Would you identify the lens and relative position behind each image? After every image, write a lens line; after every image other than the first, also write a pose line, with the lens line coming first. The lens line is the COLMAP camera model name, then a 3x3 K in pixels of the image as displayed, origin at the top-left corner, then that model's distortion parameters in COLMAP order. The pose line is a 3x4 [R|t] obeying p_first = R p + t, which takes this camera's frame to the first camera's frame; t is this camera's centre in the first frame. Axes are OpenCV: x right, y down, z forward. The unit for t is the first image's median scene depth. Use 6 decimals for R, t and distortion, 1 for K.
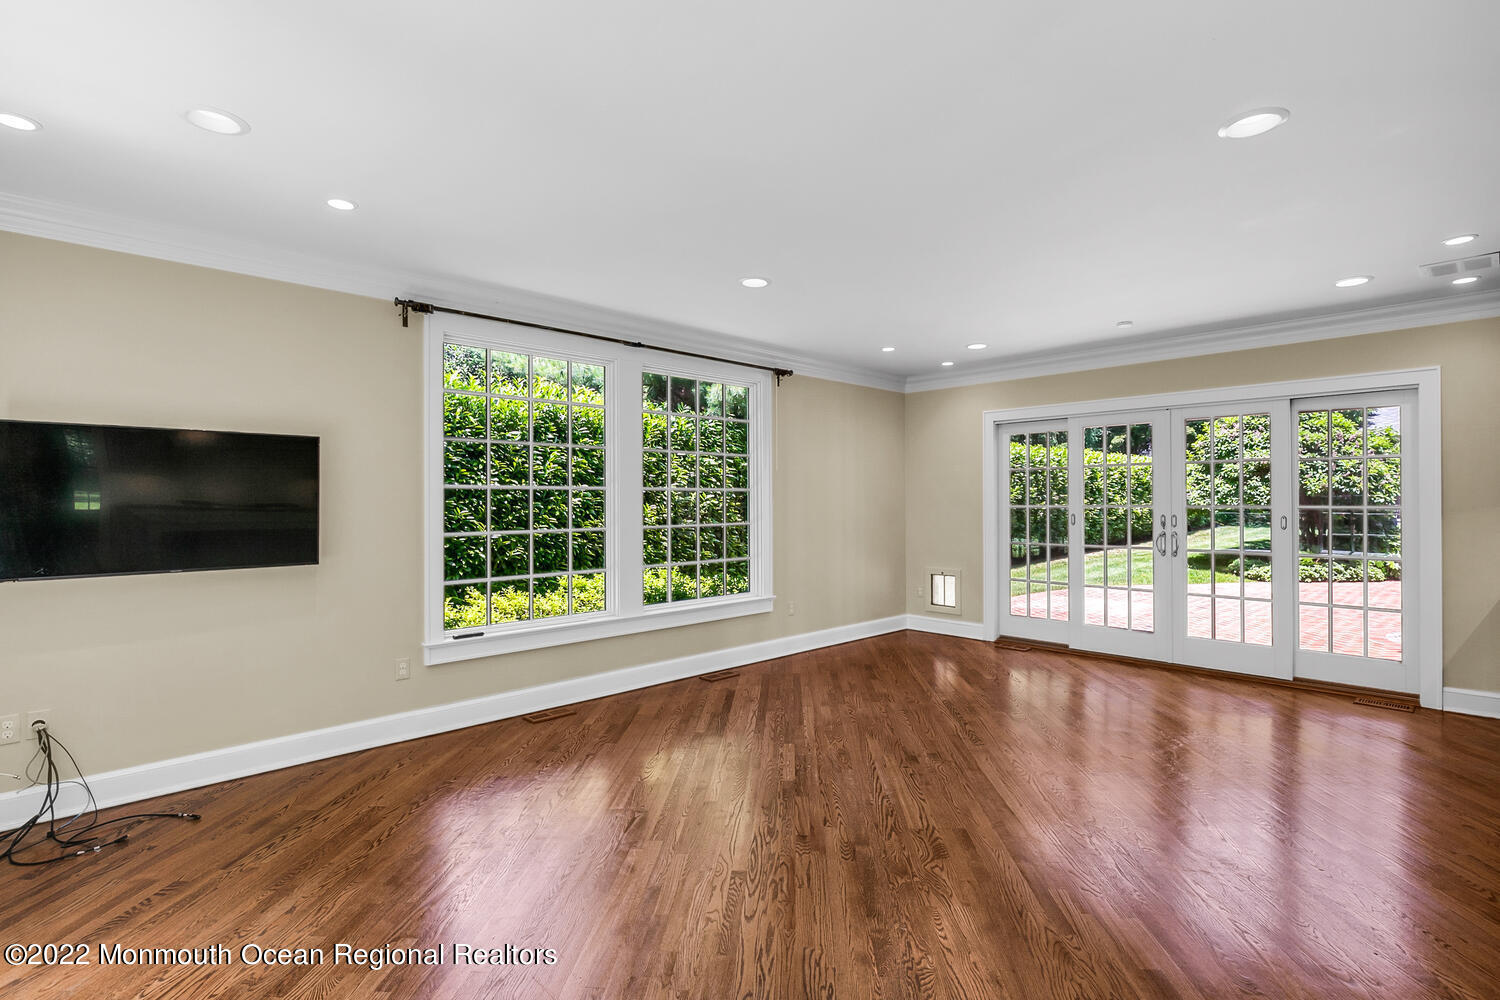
lens RADIAL K [[683.5, 0, 750.0], [0, 683.5, 500.0], [0, 0, 1]] dist [0.008112, -0.000286]
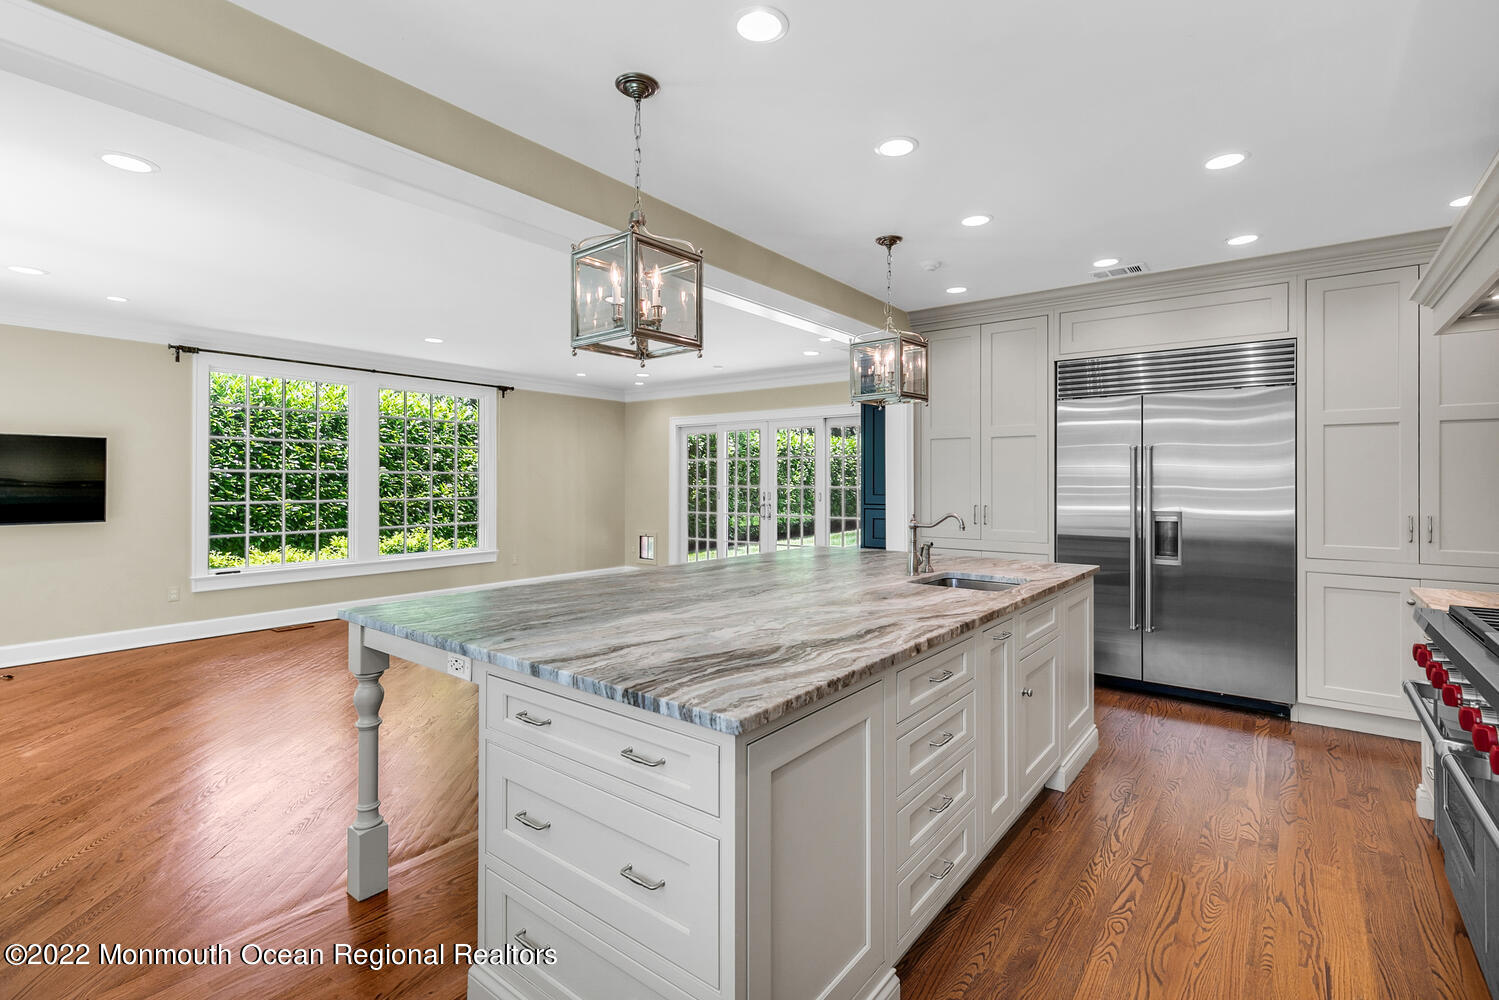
lens RADIAL K [[683.2, 0, 778.1], [0, 683.2, 477.7], [0, 0, 1]] dist [-0.001052, -0.000213]
pose [[0.984801, 0.006476, 0.173568, 0.353702], [-0.005835, 0.999974, -0.004206, -0.003450], [-0.173591, 0.003129, 0.984813, -0.459777]]
